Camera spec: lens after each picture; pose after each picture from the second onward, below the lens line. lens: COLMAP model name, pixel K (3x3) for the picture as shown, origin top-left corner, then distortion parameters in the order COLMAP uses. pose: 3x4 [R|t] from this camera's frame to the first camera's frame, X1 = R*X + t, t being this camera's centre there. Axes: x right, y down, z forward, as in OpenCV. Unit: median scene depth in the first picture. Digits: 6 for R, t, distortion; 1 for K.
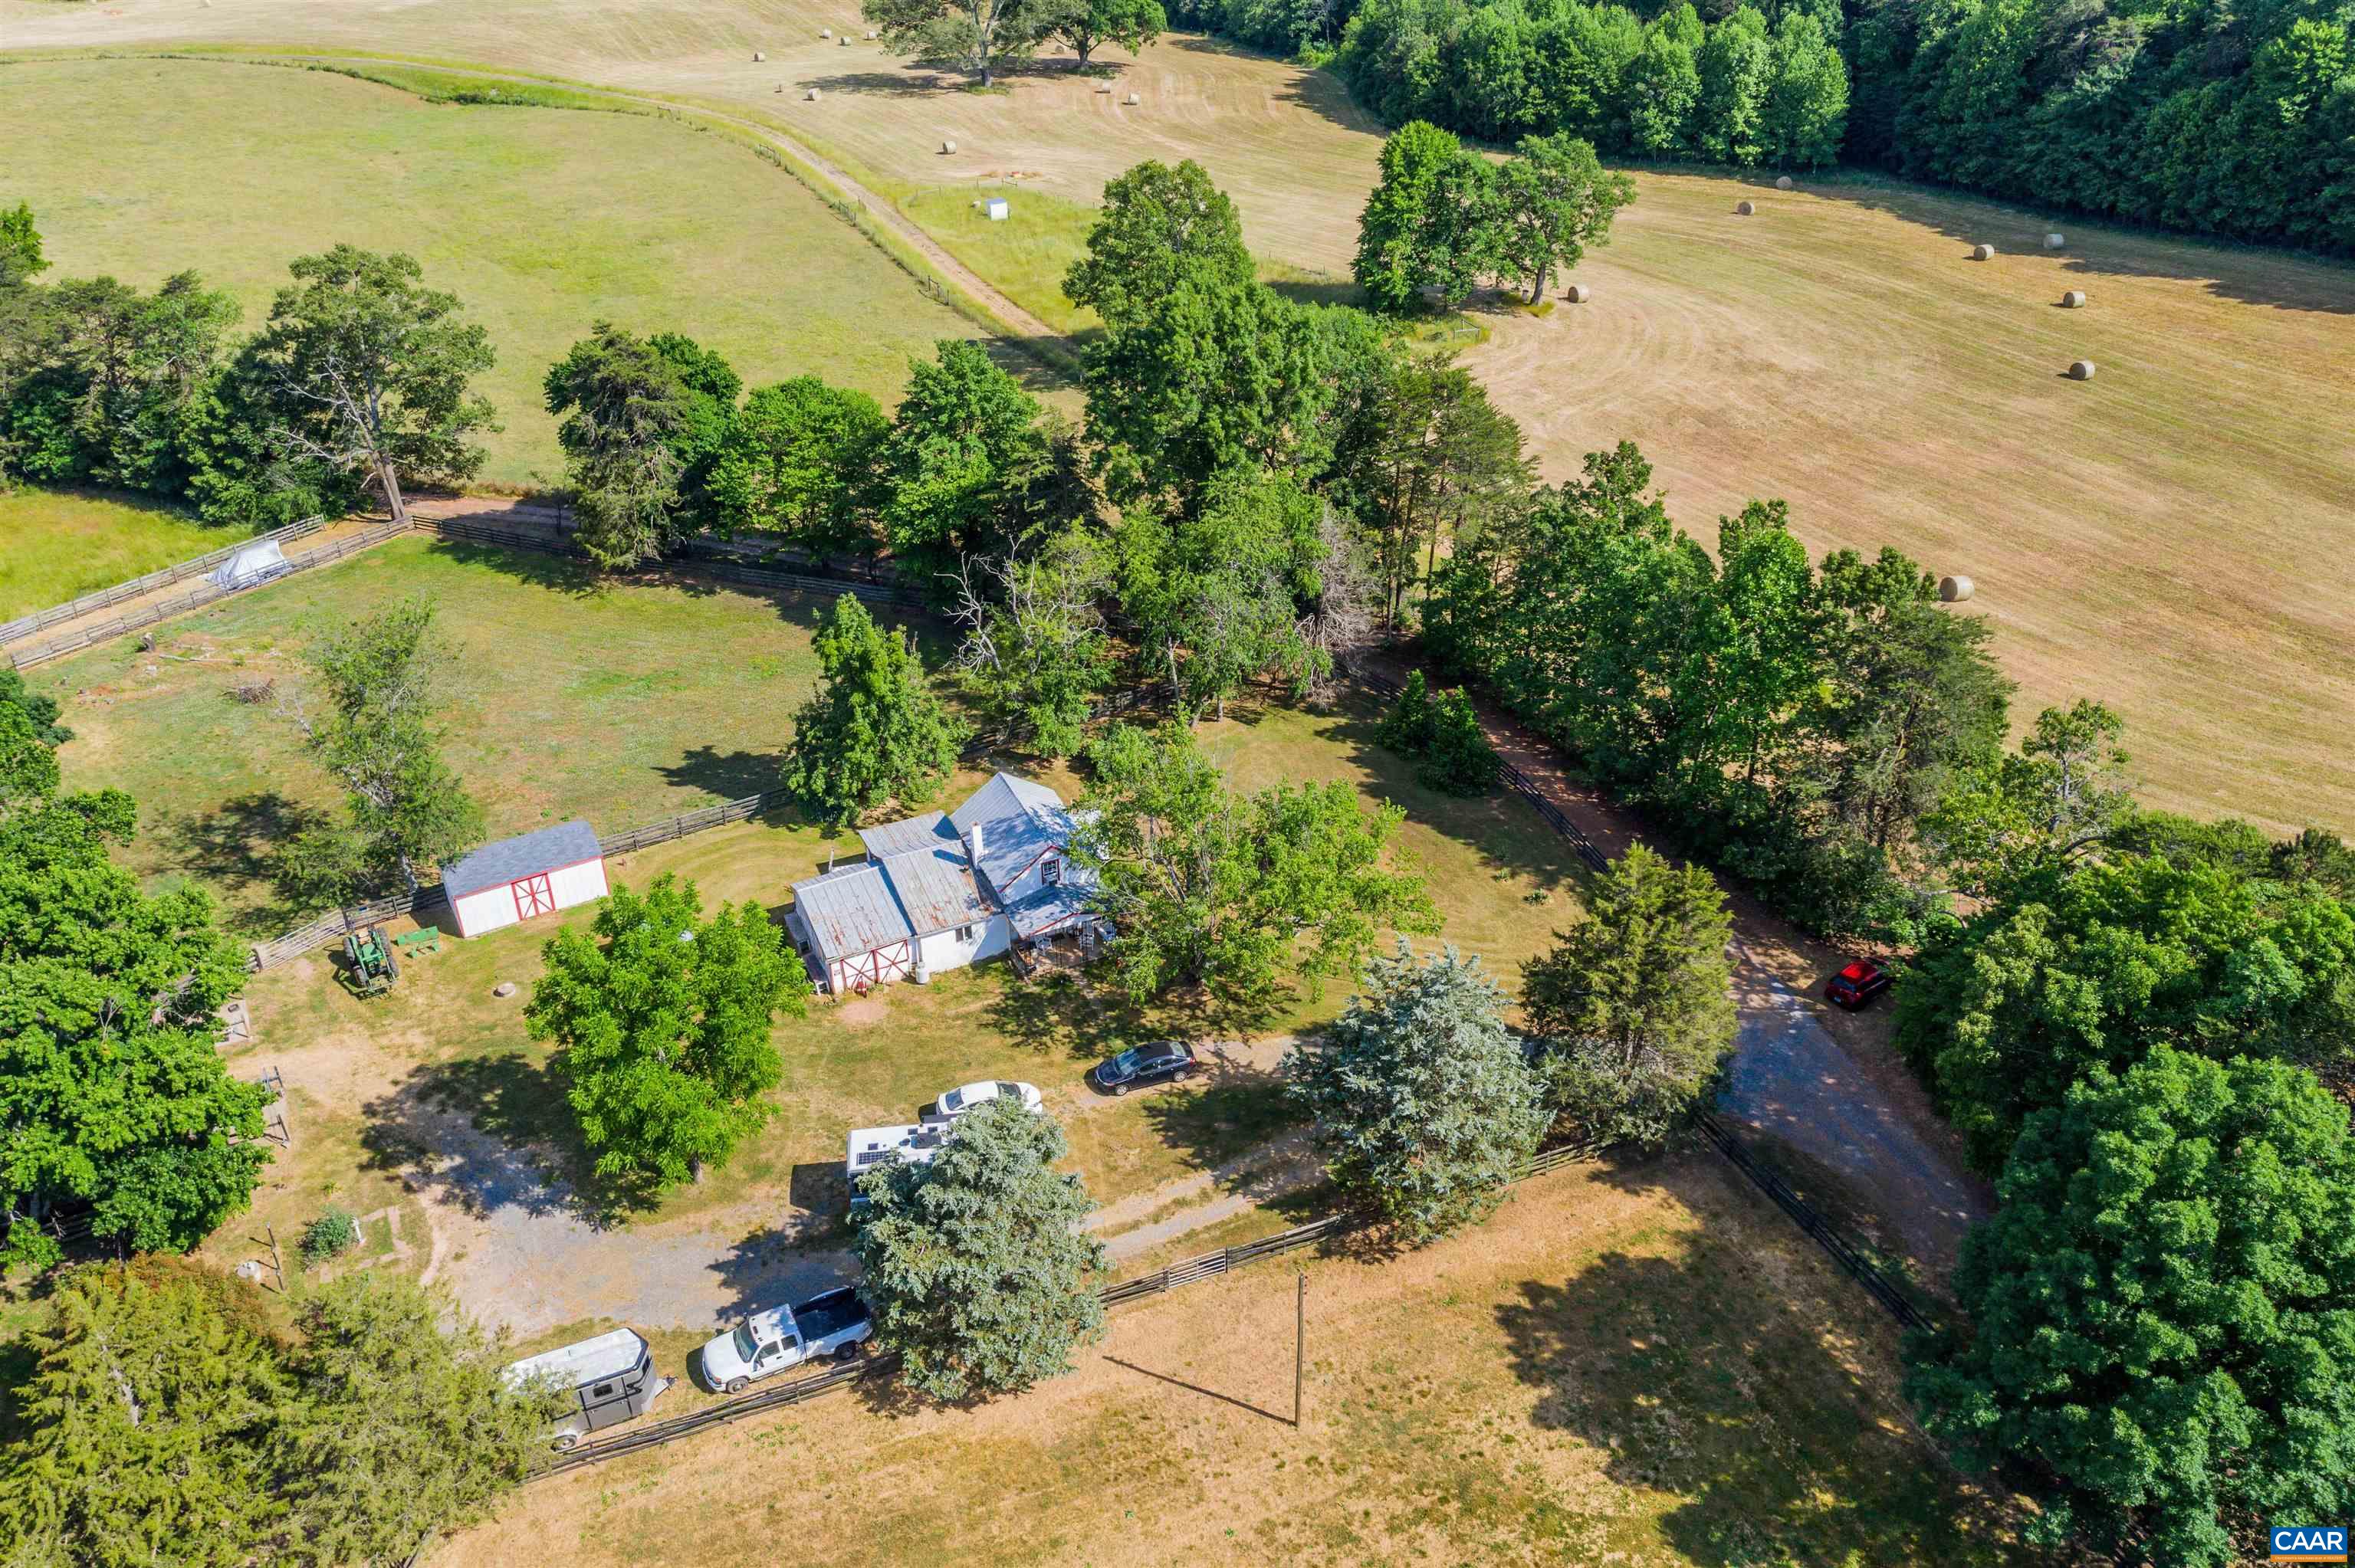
lens RADIAL K [[1877.0, 0, 1172.0], [0, 1877.0, 796.3], [0, 0, 1]] dist [0.002352, 0.013063]
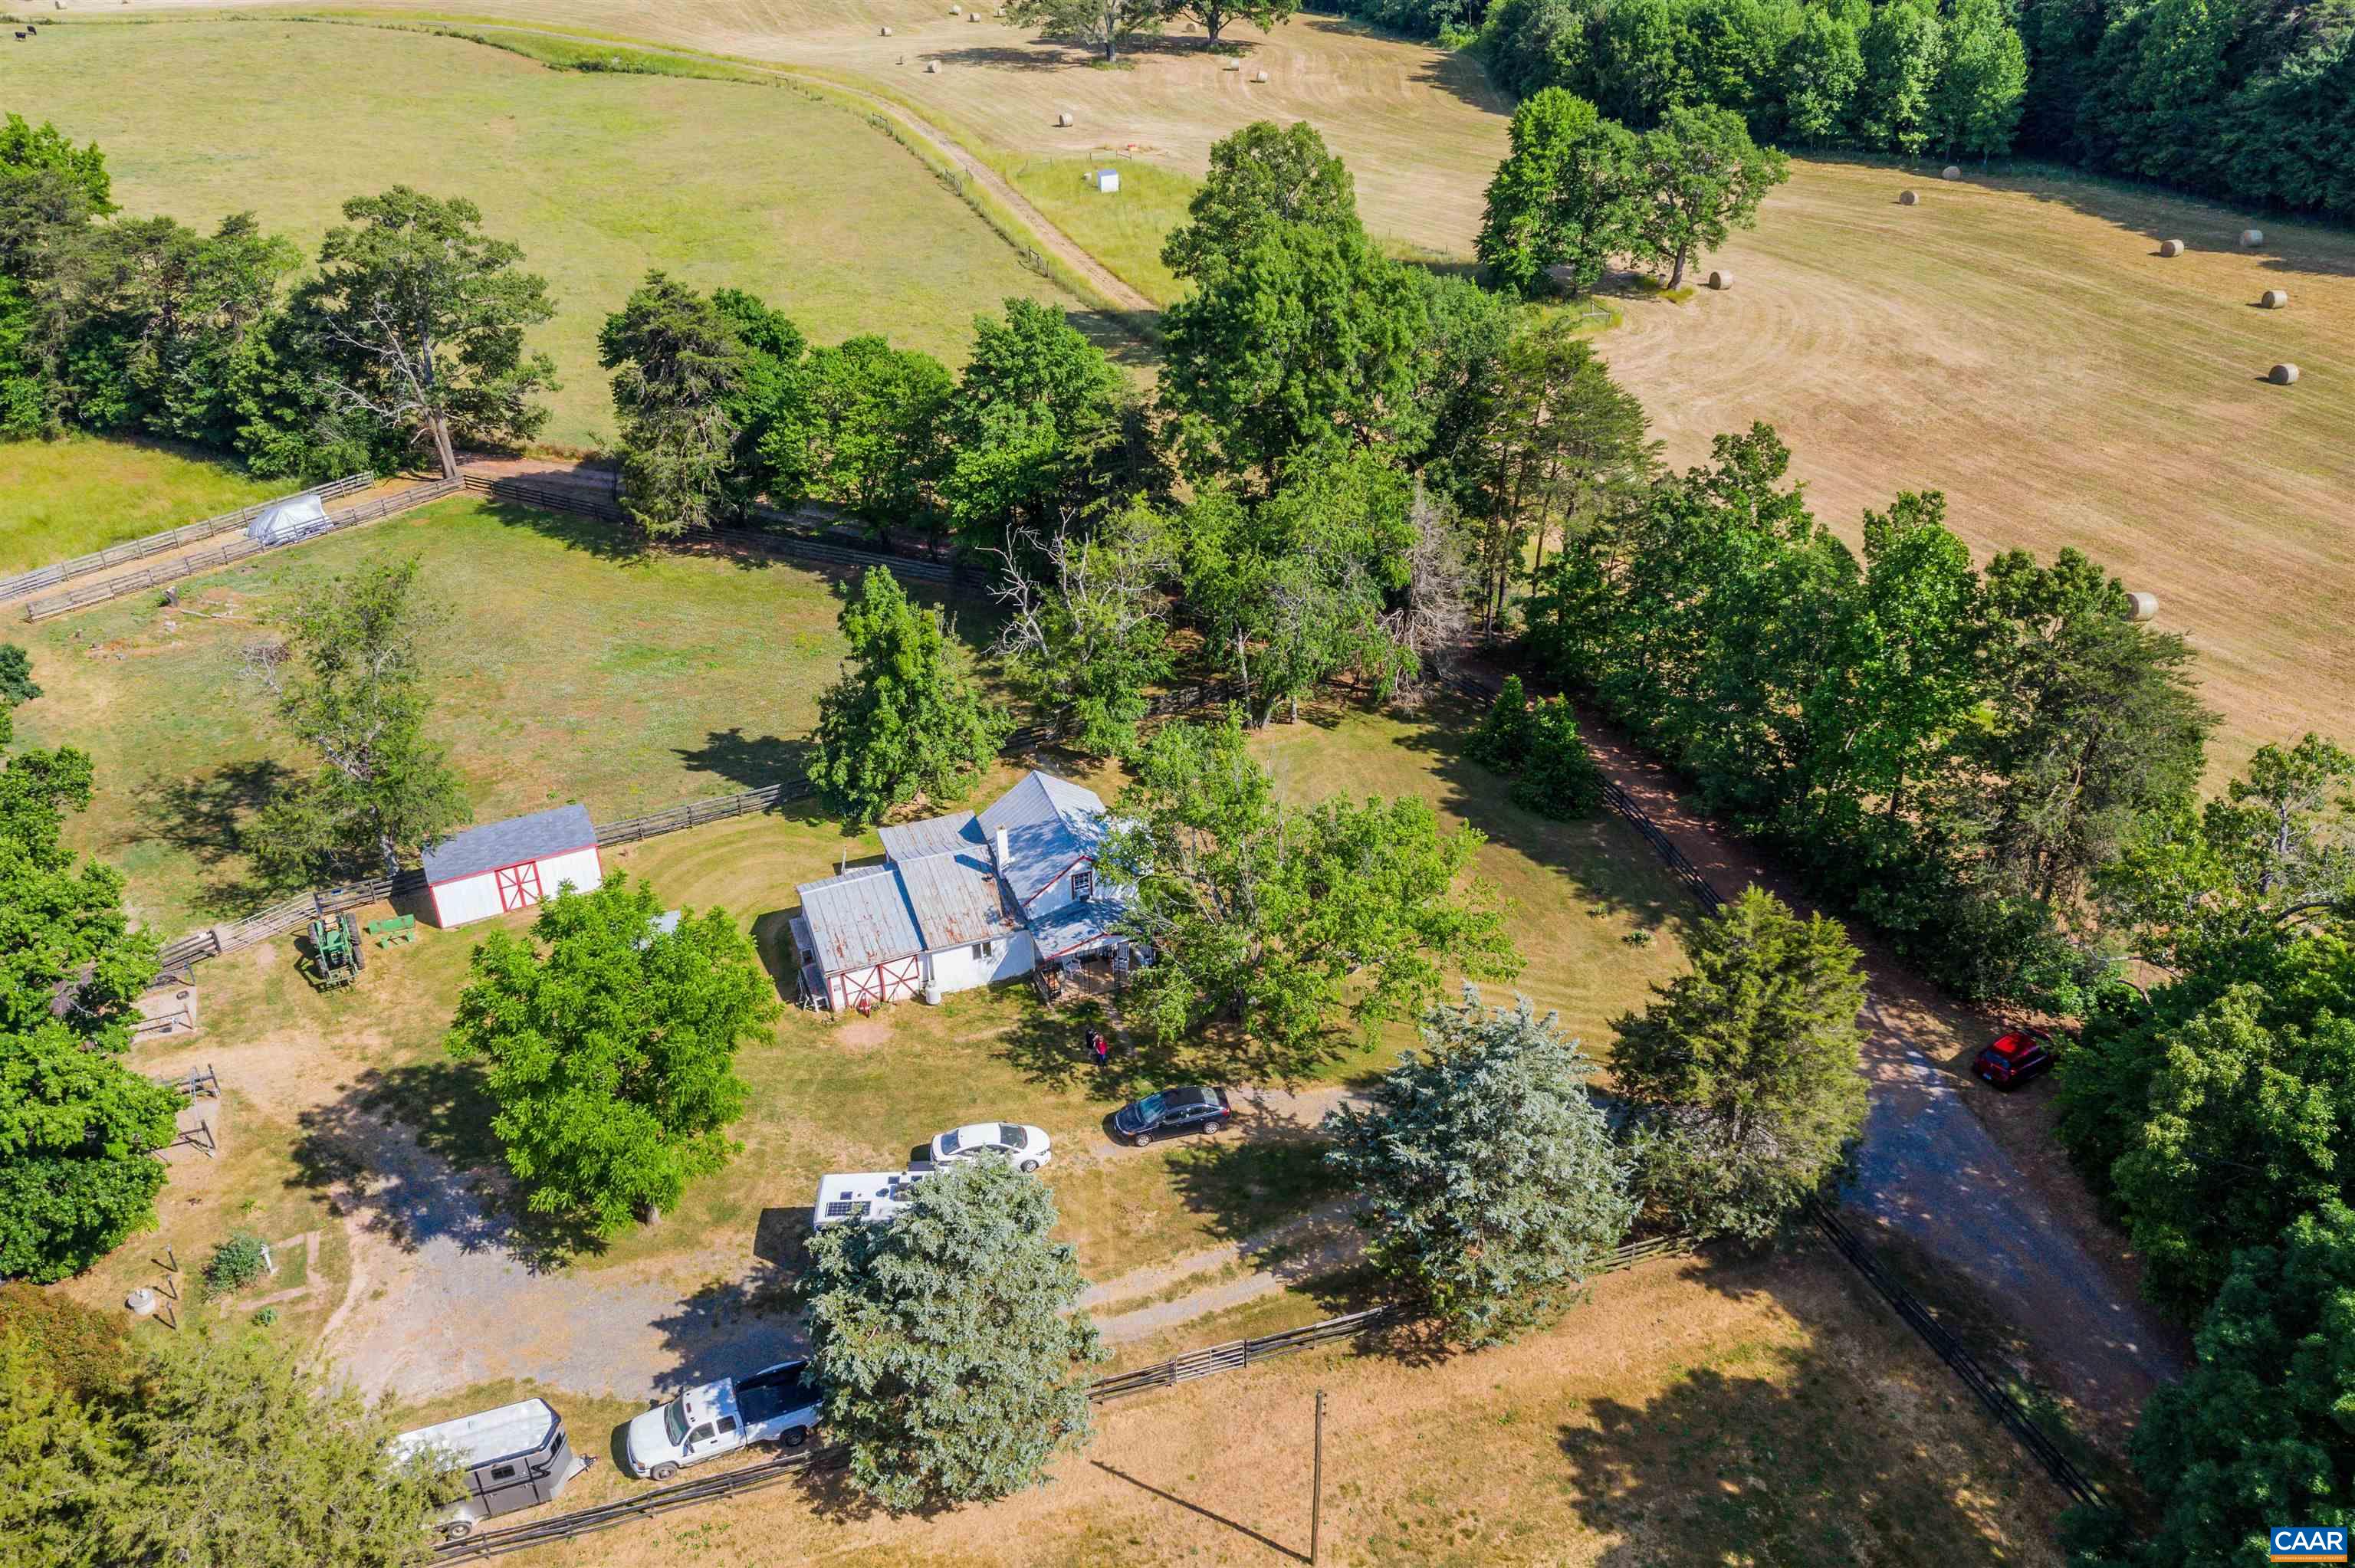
lens RADIAL K [[1877.0, 0, 1172.8], [0, 1877.0, 792.8], [0, 0, 1]] dist [0.002352, 0.013063]
pose [[0.997122, 0.041513, -0.063433, 0.028469], [-0.041669, 0.999131, -0.001144, -0.003676], [0.063330, 0.003784, 0.997985, 0.103362]]
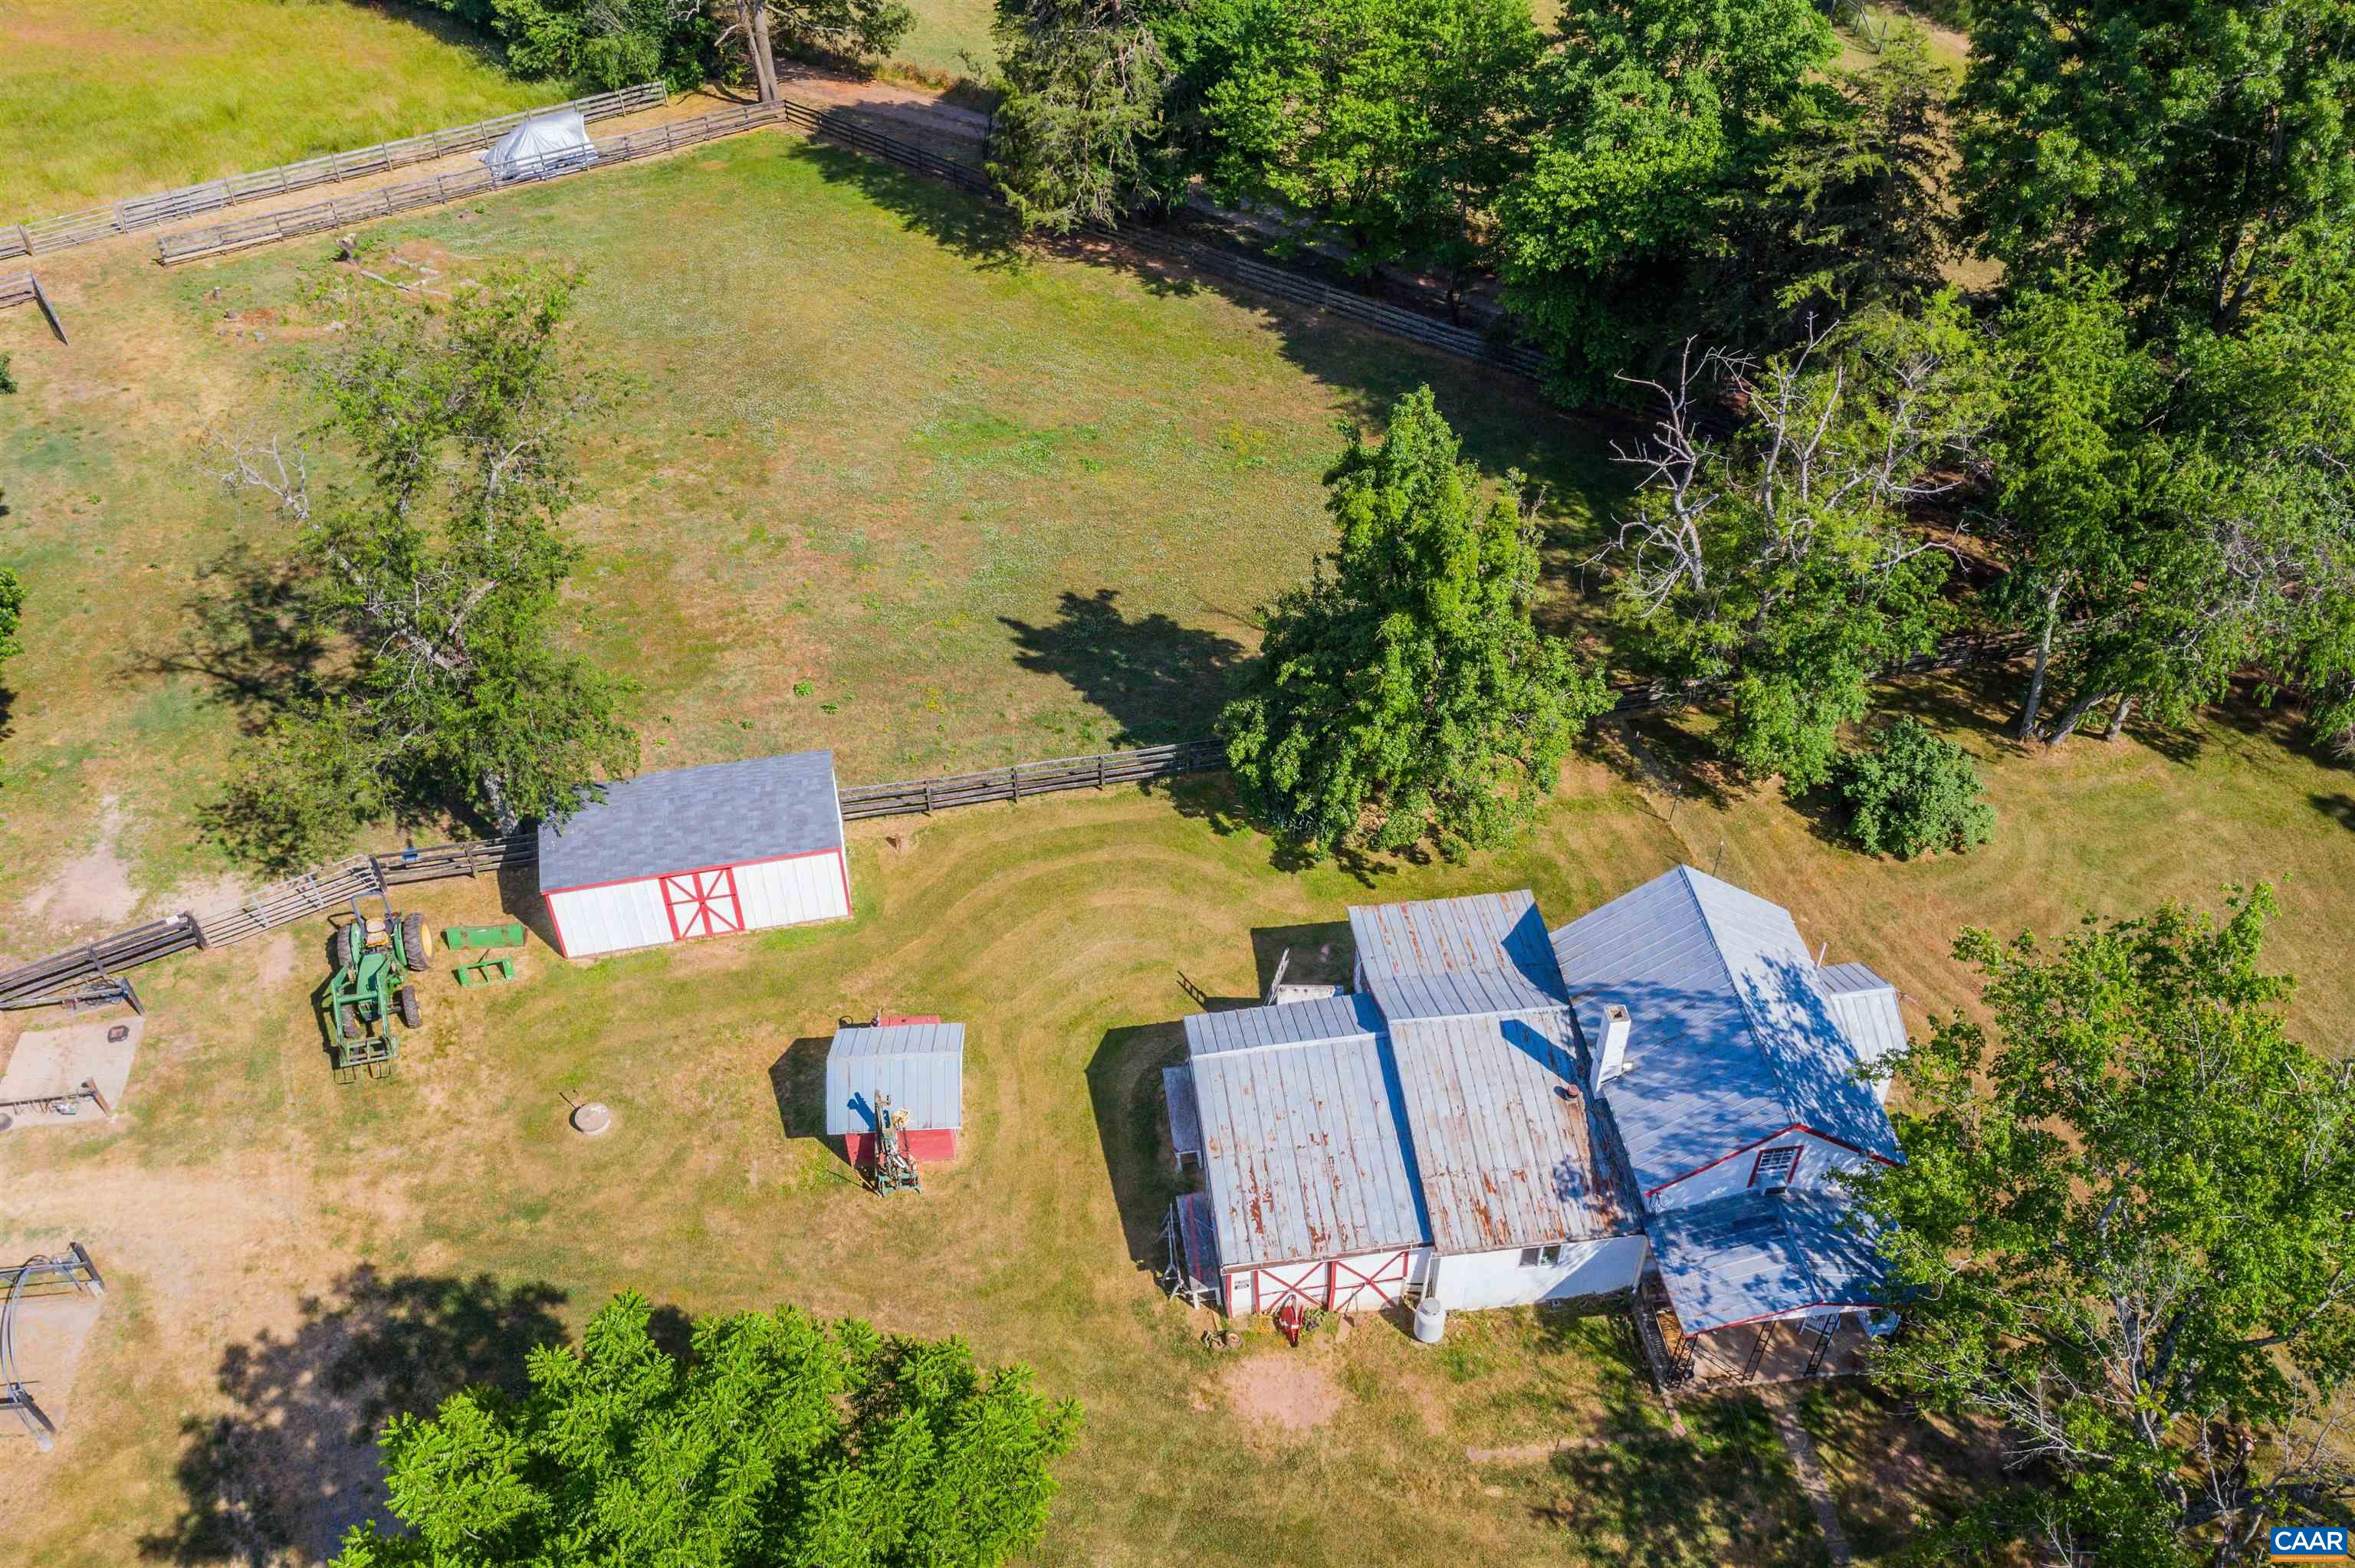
lens RADIAL K [[1877.0, 0, 1165.8], [0, 1877.0, 787.2], [0, 0, 1]] dist [0.002352, 0.013063]
pose [[0.951524, 0.208288, -0.226314, -0.102553], [-0.166681, 0.967587, 0.189718, -0.086579], [0.258494, -0.142799, 0.955400, 0.504879]]
